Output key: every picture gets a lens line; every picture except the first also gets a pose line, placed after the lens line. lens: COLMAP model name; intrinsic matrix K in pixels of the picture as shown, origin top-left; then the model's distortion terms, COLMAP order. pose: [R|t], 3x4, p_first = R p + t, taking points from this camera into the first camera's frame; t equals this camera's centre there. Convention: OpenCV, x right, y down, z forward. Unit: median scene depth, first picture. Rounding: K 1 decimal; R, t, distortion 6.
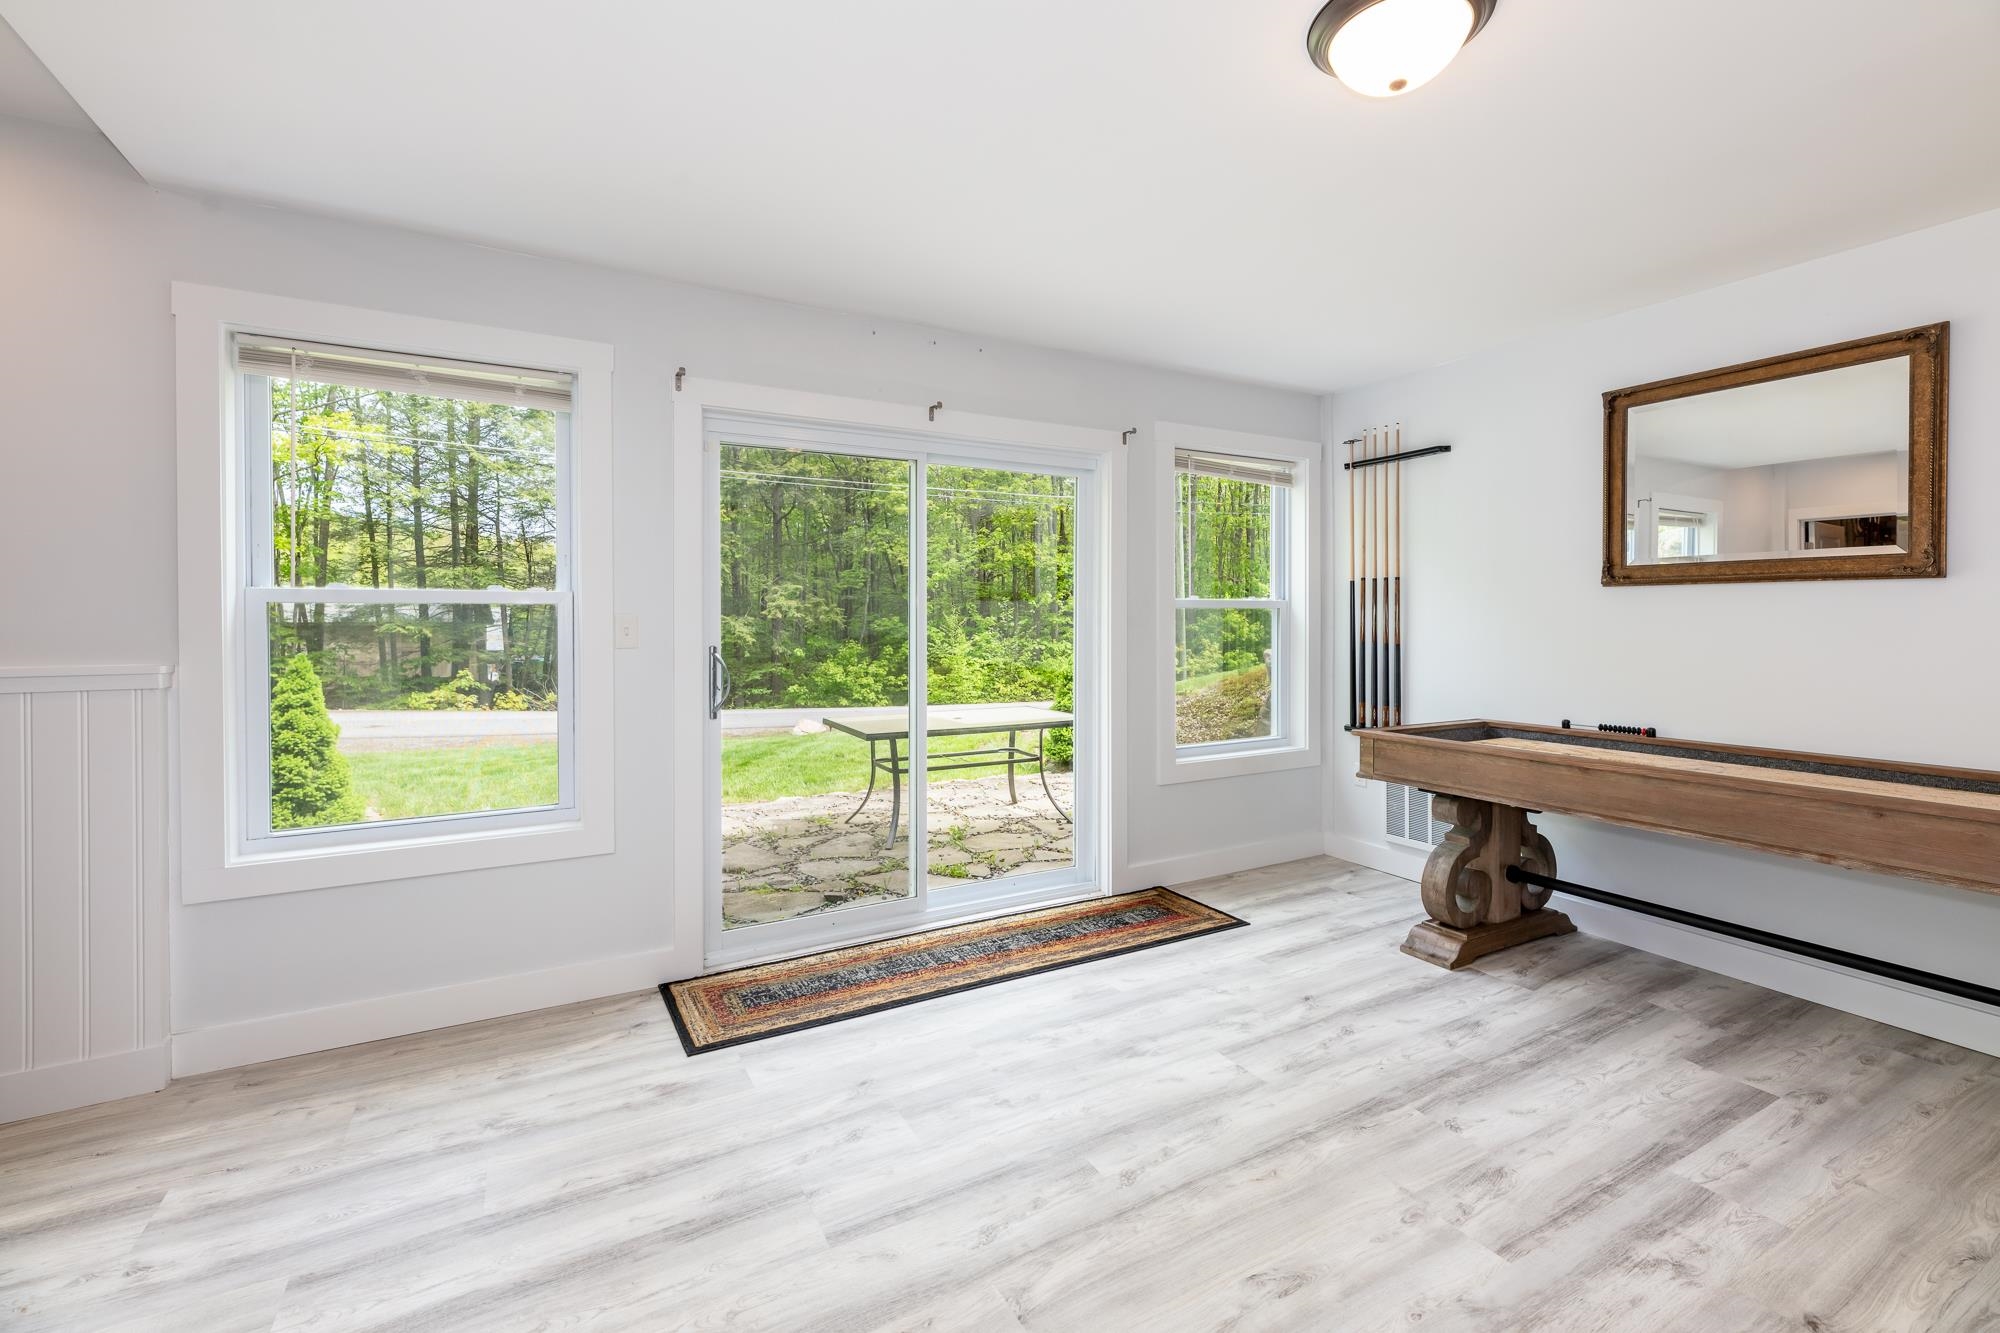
lens RADIAL K [[887.3, 0, 1004.7], [0, 887.3, 623.7], [0, 0, 1]] dist [0.000762, -0.000463]
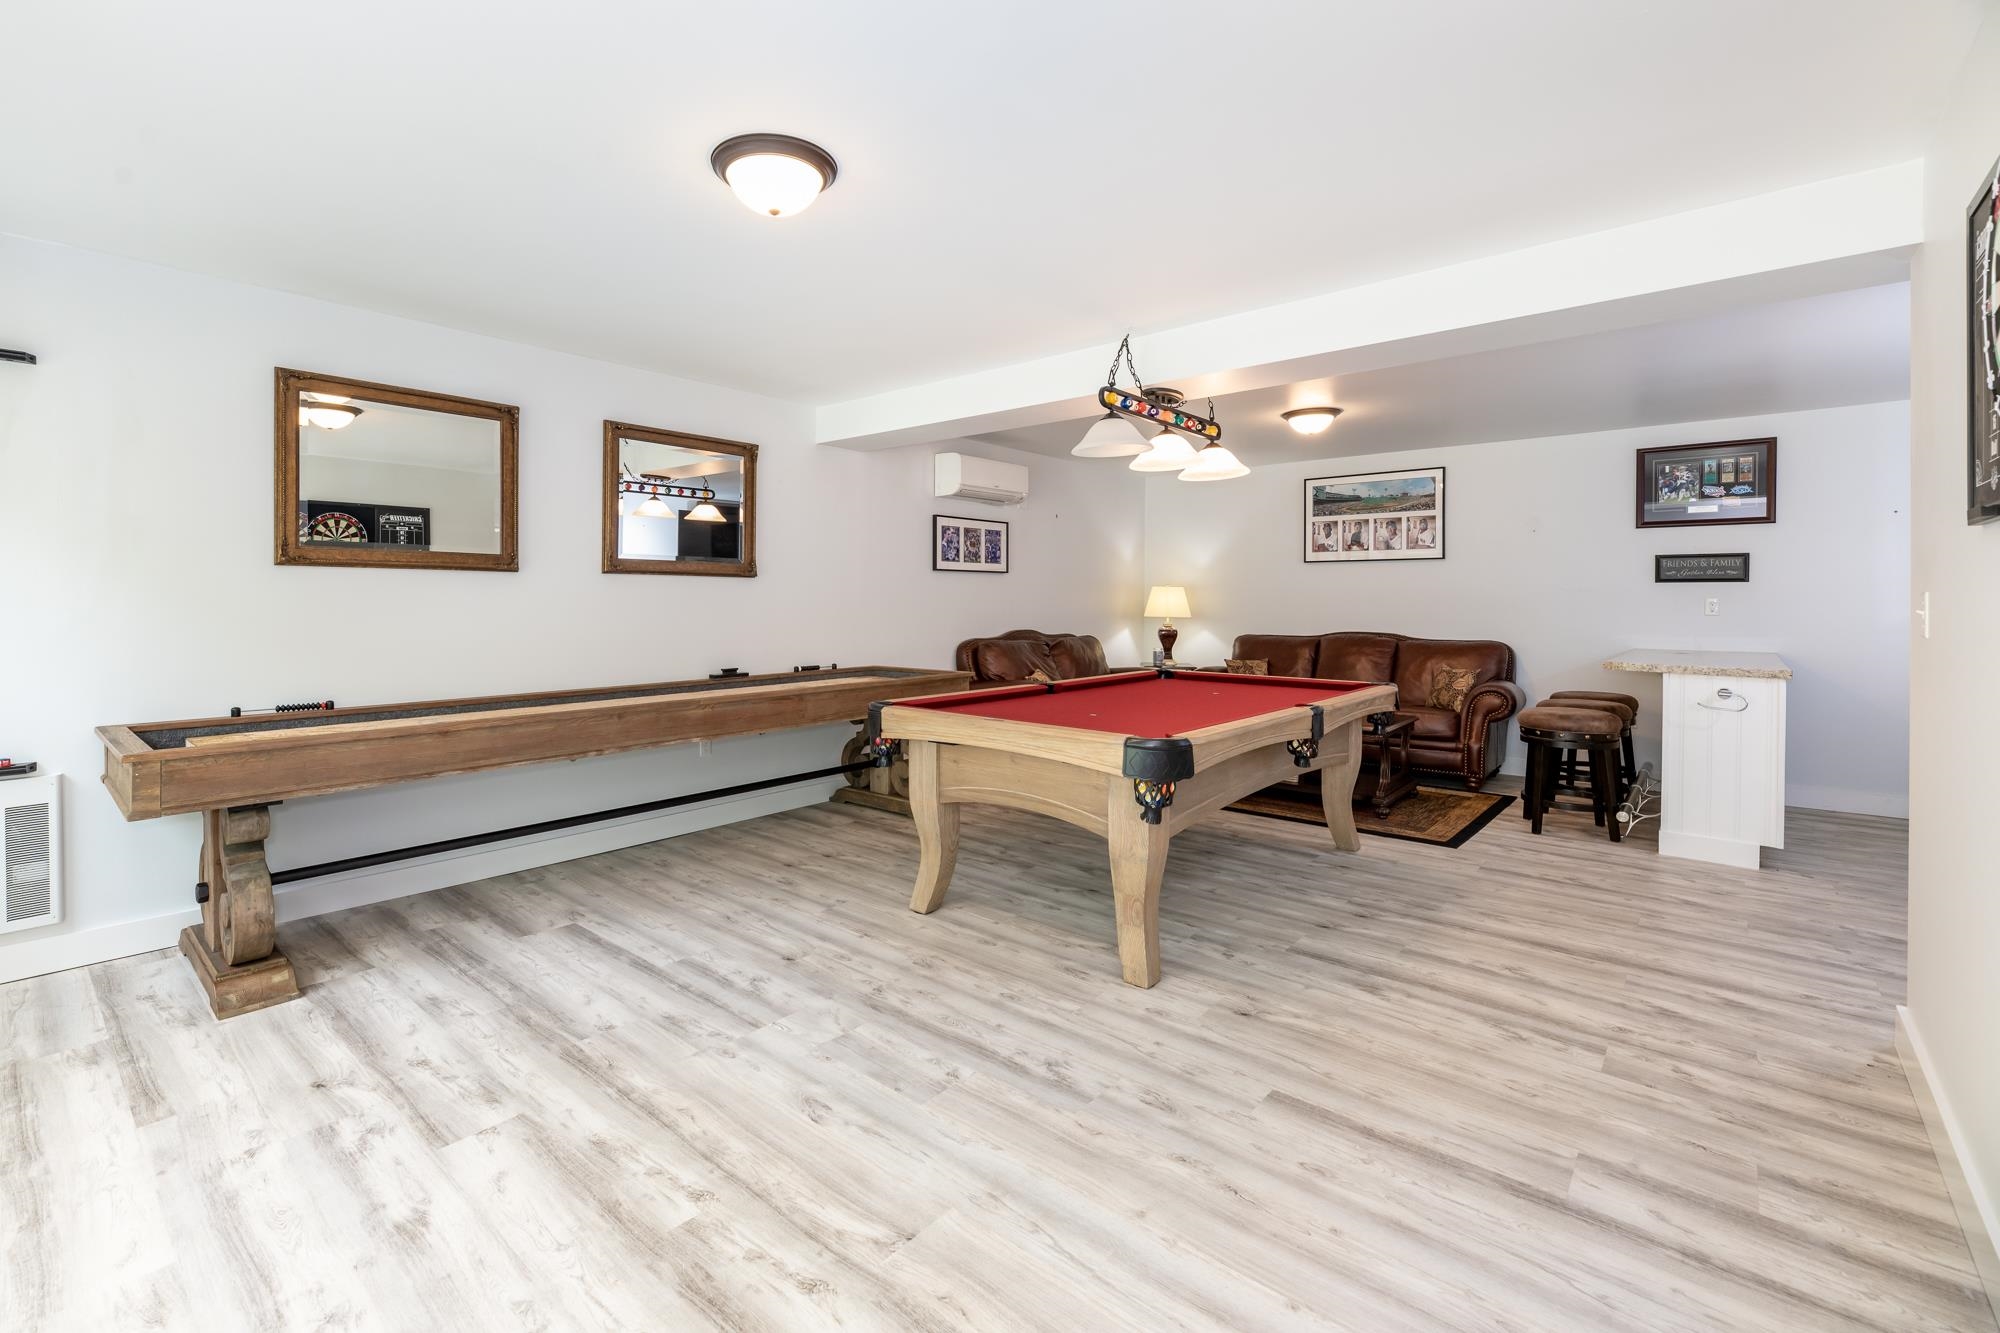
lens RADIAL K [[887.3, 0, 934.4], [0, 887.3, 609.6], [0, 0, 1]] dist [0.000762, -0.000463]
pose [[-0.346241, -0.011389, 0.938076, -0.644669], [0.002600, 0.999911, 0.013099, -0.004607], [-0.938142, 0.006974, -0.346180, 0.857631]]
